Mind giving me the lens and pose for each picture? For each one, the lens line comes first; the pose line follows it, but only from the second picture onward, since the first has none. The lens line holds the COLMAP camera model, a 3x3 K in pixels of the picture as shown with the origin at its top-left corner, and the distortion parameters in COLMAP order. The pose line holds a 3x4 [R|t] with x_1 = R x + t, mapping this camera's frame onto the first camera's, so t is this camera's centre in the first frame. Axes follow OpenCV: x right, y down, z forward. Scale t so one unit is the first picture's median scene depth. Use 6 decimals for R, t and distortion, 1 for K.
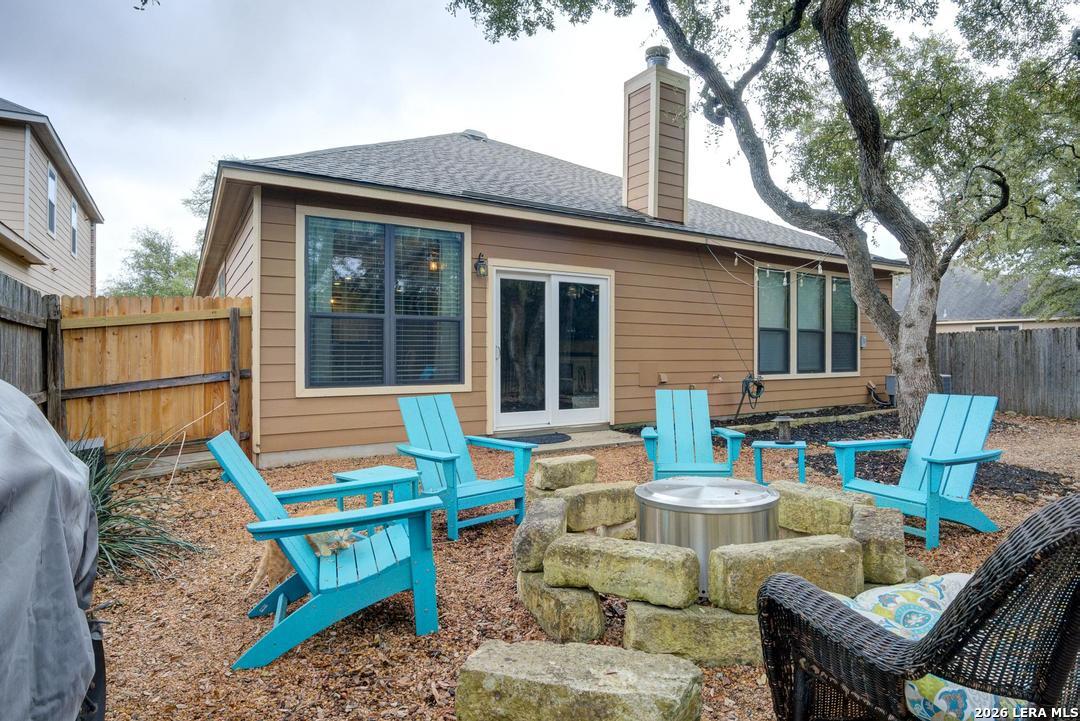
lens RADIAL K [[590.7, 0, 516.0], [0, 590.7, 351.1], [0, 0, 1]] dist [-0.002017, 0.000122]
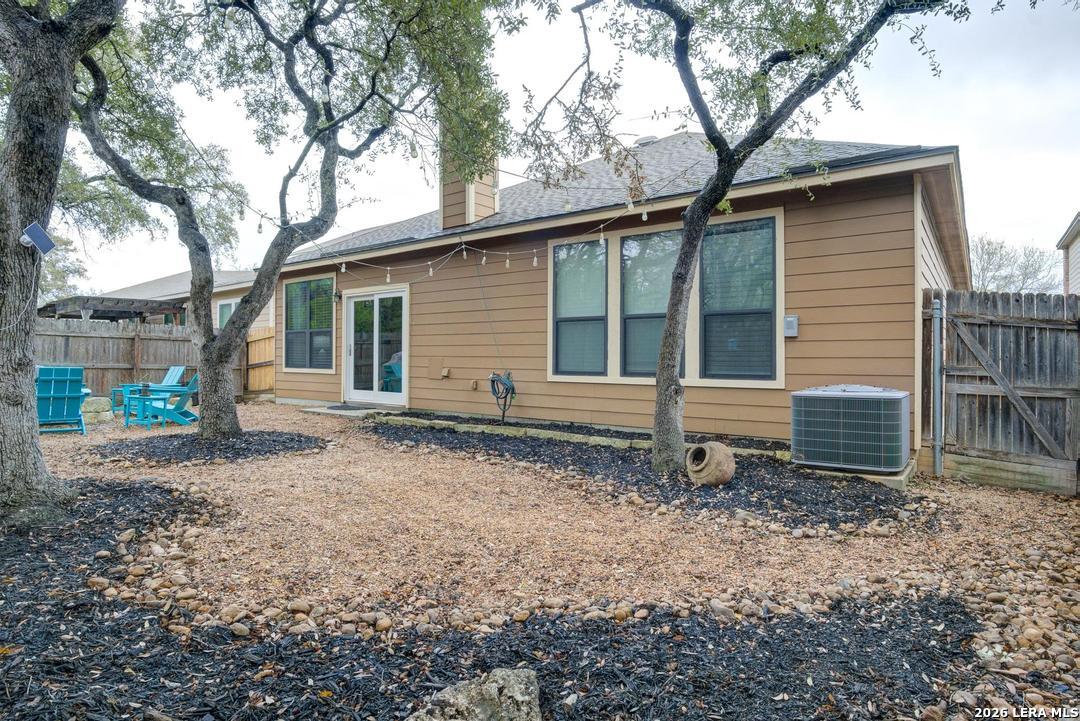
lens RADIAL K [[590.7, 0, 516.0], [0, 590.7, 351.1], [0, 0, 1]] dist [-0.002017, 0.000122]
pose [[0.334783, -0.004100, -0.942286, 1.478312], [0.002454, 0.999991, -0.003479, 0.011040], [0.942292, -0.001147, 0.334790, 0.840430]]
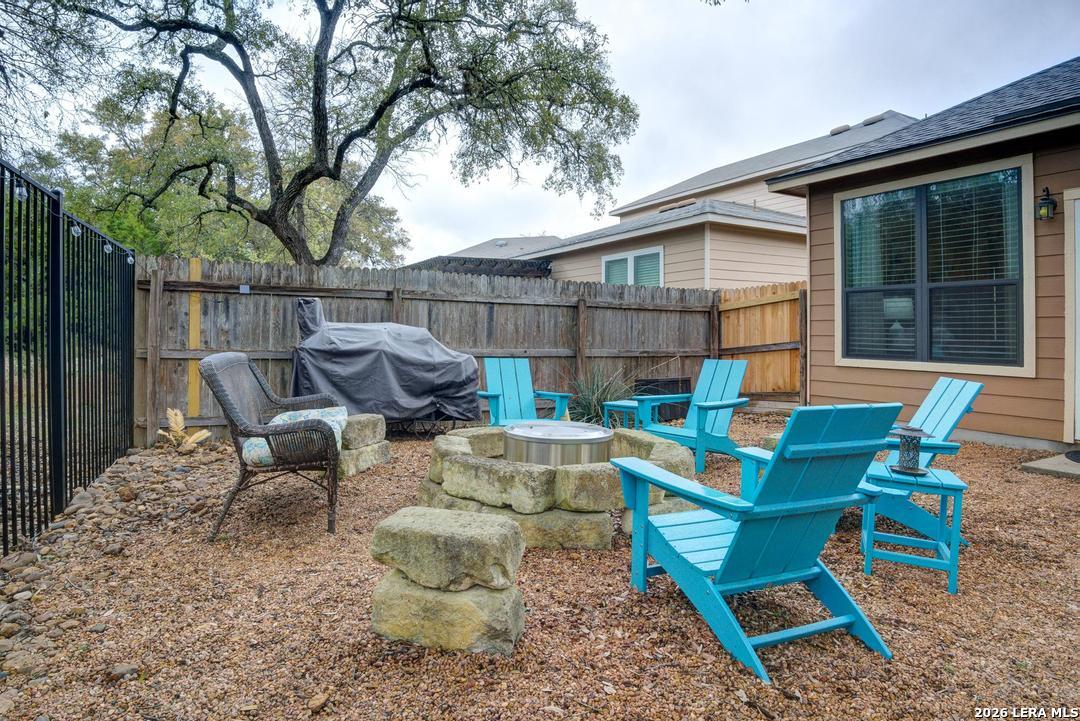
lens RADIAL K [[598.8, 0, 542.0], [0, 598.8, 328.2], [0, 0, 1]] dist [-0.042167, 0.002036]
pose [[-0.014923, 0.005209, -0.999875, 0.601302], [0.006394, 0.999966, 0.005114, -0.001201], [0.999868, -0.006317, -0.014955, 0.359262]]
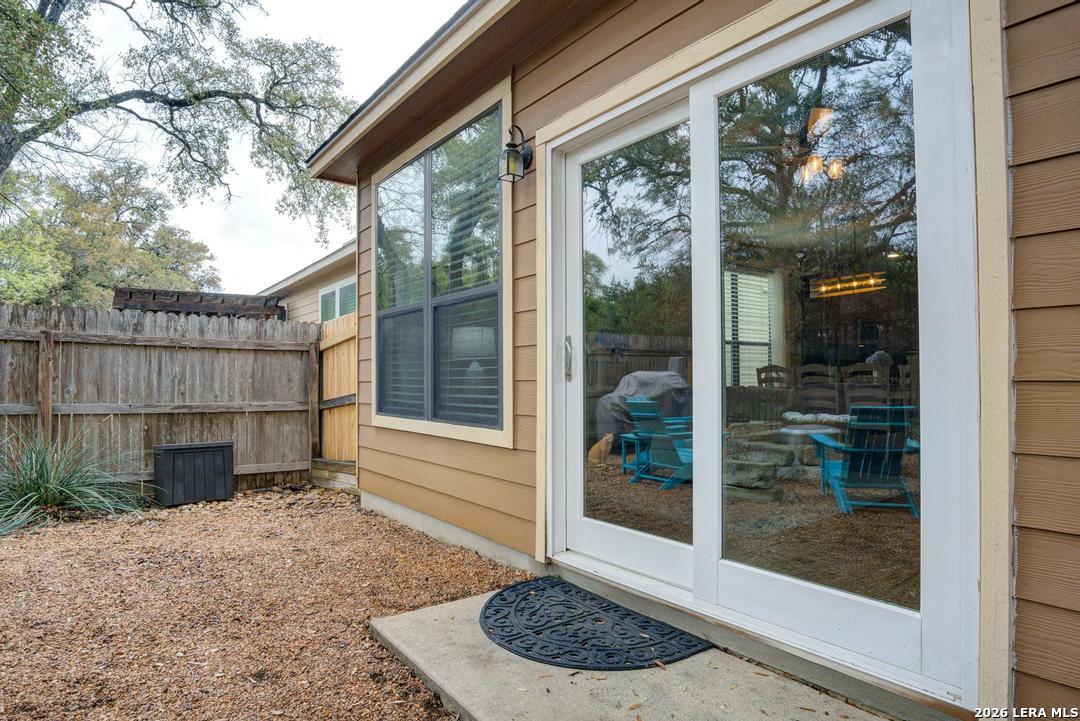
lens RADIAL K [[599.1, 0, 540.0], [0, 599.1, 360.5], [0, 0, 1]] dist [-0.038631, 0.001022]
pose [[0.108472, -0.025775, -0.993765, 0.336009], [0.012725, 0.999618, -0.024538, 0.012910], [0.994018, -0.009984, 0.108759, 0.884703]]
